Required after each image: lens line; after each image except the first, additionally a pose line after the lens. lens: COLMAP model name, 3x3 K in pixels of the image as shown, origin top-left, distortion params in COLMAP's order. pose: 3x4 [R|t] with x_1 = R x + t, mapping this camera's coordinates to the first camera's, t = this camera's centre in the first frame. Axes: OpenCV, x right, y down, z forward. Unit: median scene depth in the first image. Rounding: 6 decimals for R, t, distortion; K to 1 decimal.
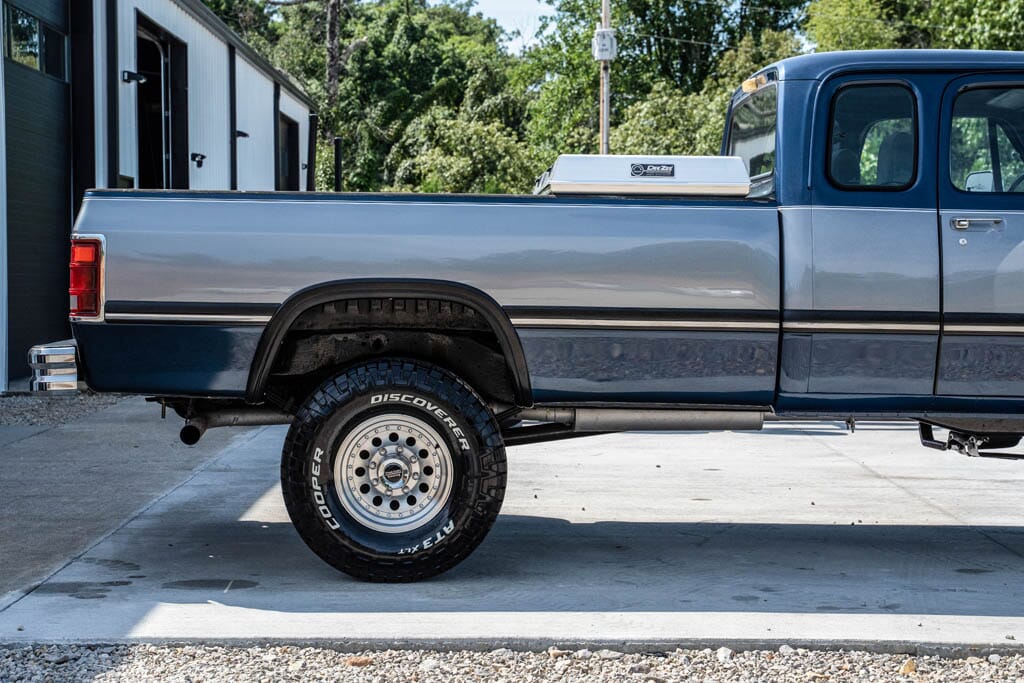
lens RADIAL K [[1873.4, 0, 484.0], [0, 1873.4, 308.6], [0, 0, 1]] dist [0.165072, 0.040975]
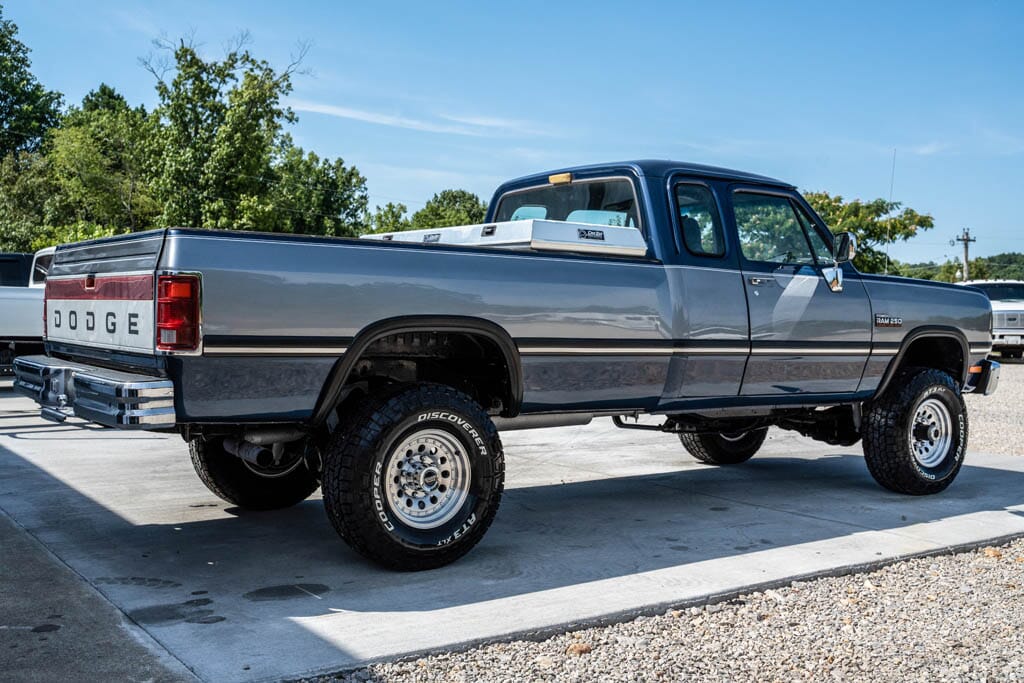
lens RADIAL K [[1095.9, 0, 512.0], [0, 1095.9, 341.5], [0, 0, 1]] dist [-0.000798, 0.018524]
pose [[0.812552, -0.008434, 0.582828, -0.329749], [0.003557, 0.999948, 0.009512, -0.004626], [-0.582878, -0.005656, 0.812540, 0.325459]]
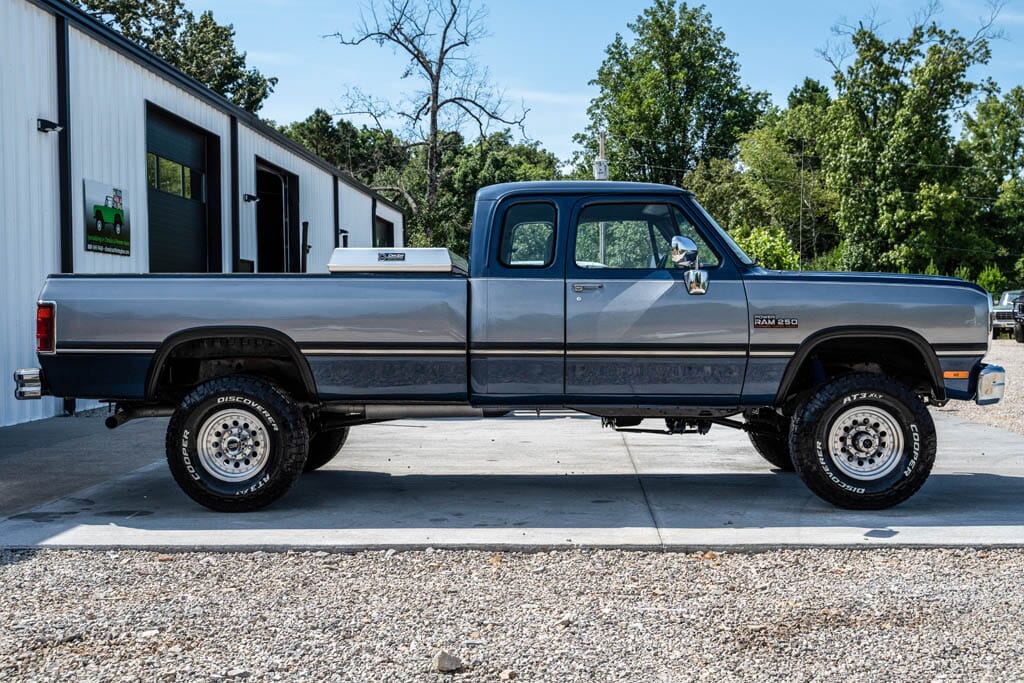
lens RADIAL K [[1213.6, 0, 512.0], [0, 1213.6, 341.5], [0, 0, 1]] dist [0.007235, 0.012750]
pose [[0.999173, -0.011175, -0.039097, 0.188944], [0.011220, 0.999937, 0.000931, -0.000411], [0.039084, -0.001369, 0.999235, -0.033321]]
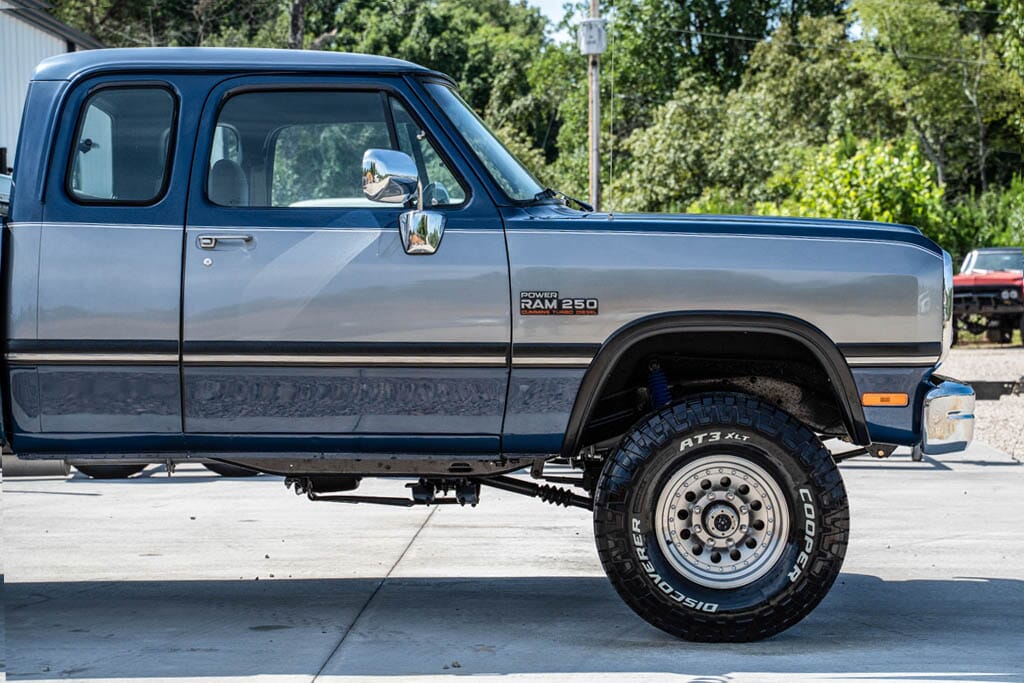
lens RADIAL K [[2156.4, 0, 512.0], [0, 2156.4, 341.5], [0, 0, 1]] dist [0.252319, 0.091353]
pose [[0.999646, -0.009745, -0.024757, 0.338461], [0.009747, 0.999952, -0.000029, 0.003114], [0.024756, -0.000212, 0.999693, -0.020798]]
